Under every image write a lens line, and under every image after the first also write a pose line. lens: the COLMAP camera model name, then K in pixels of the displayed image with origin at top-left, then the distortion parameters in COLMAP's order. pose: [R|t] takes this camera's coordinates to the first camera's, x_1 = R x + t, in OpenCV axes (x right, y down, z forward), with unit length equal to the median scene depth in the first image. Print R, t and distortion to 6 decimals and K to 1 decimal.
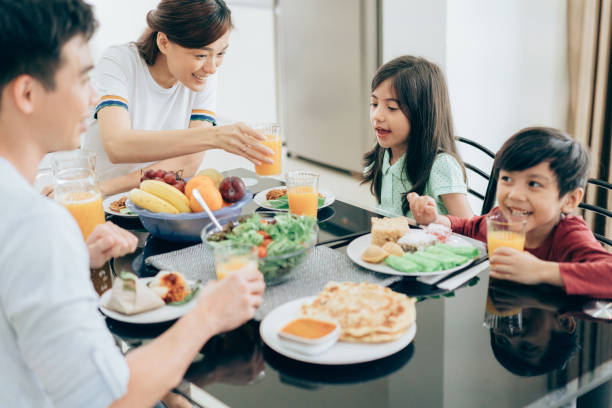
lens RADIAL K [[985.4, 0, 306.0], [0, 985.4, 204.0], [0, 0, 1]] dist [-0.015596, 0.010892]
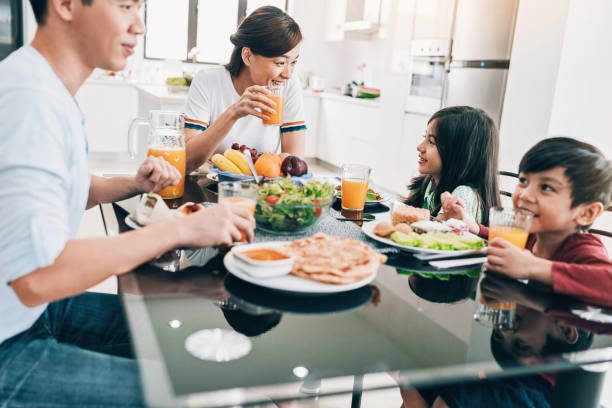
lens RADIAL K [[617.6, 0, 304.8], [0, 617.6, 195.9], [0, 0, 1]] dist [0.007409, 0.014650]
pose [[0.938851, 0.153707, -0.308112, 0.200475], [-0.194023, 0.975403, -0.104611, 0.108290], [0.284454, 0.157995, 0.945581, 0.337336]]
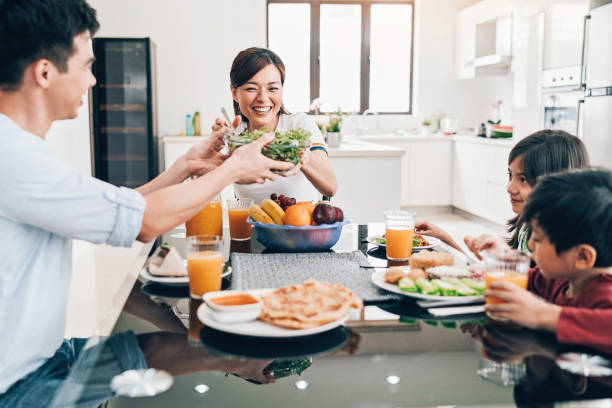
lens RADIAL K [[663.0, 0, 306.0], [0, 663.0, 204.0], [0, 0, 1]] dist [-0.004728, 0.007667]
pose [[0.836089, 0.090256, -0.541118, 0.378294], [-0.186786, 0.974274, -0.126101, 0.086831], [0.515816, 0.206505, 0.831438, 0.372730]]
